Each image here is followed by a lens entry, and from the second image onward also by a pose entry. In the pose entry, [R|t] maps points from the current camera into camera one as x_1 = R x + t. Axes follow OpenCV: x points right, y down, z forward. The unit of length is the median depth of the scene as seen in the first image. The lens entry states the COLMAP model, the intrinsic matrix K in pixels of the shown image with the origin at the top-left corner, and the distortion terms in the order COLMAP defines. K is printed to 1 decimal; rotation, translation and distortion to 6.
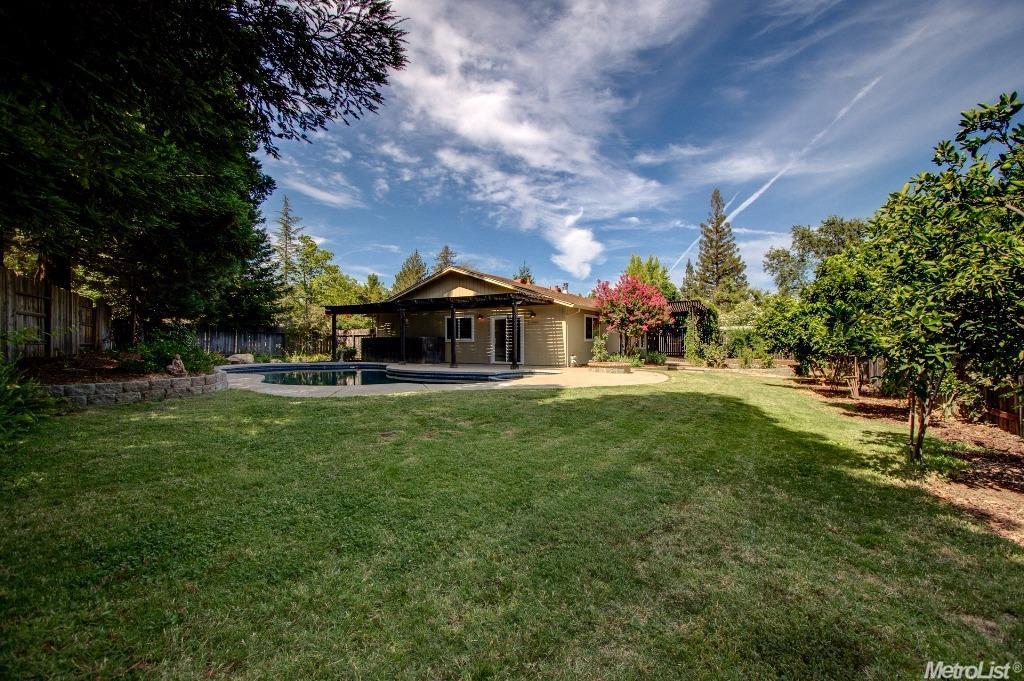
lens RADIAL K [[430.7, 0, 518.9], [0, 430.7, 336.7], [0, 0, 1]] dist [-0.008166, 0.000229]
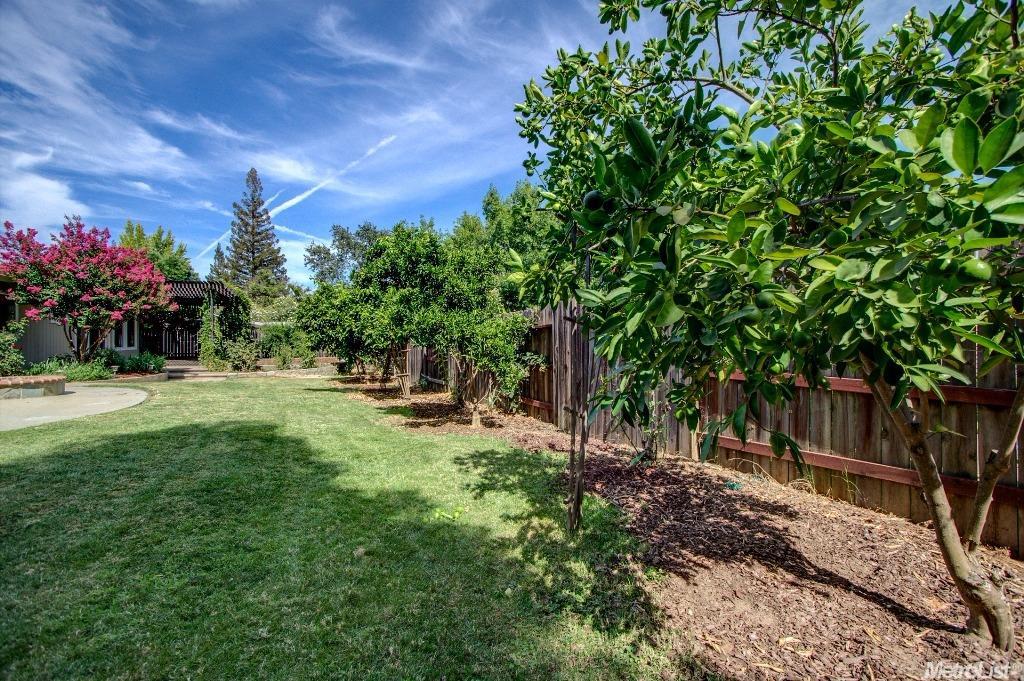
lens RADIAL K [[431.6, 0, 524.9], [0, 431.6, 336.9], [0, 0, 1]] dist [-0.006222, 0.000806]
pose [[0.546654, 0.000621, 0.837359, 0.086503], [-0.003954, 0.999990, 0.001839, 0.006913], [-0.837350, -0.004316, 0.546651, 0.157591]]
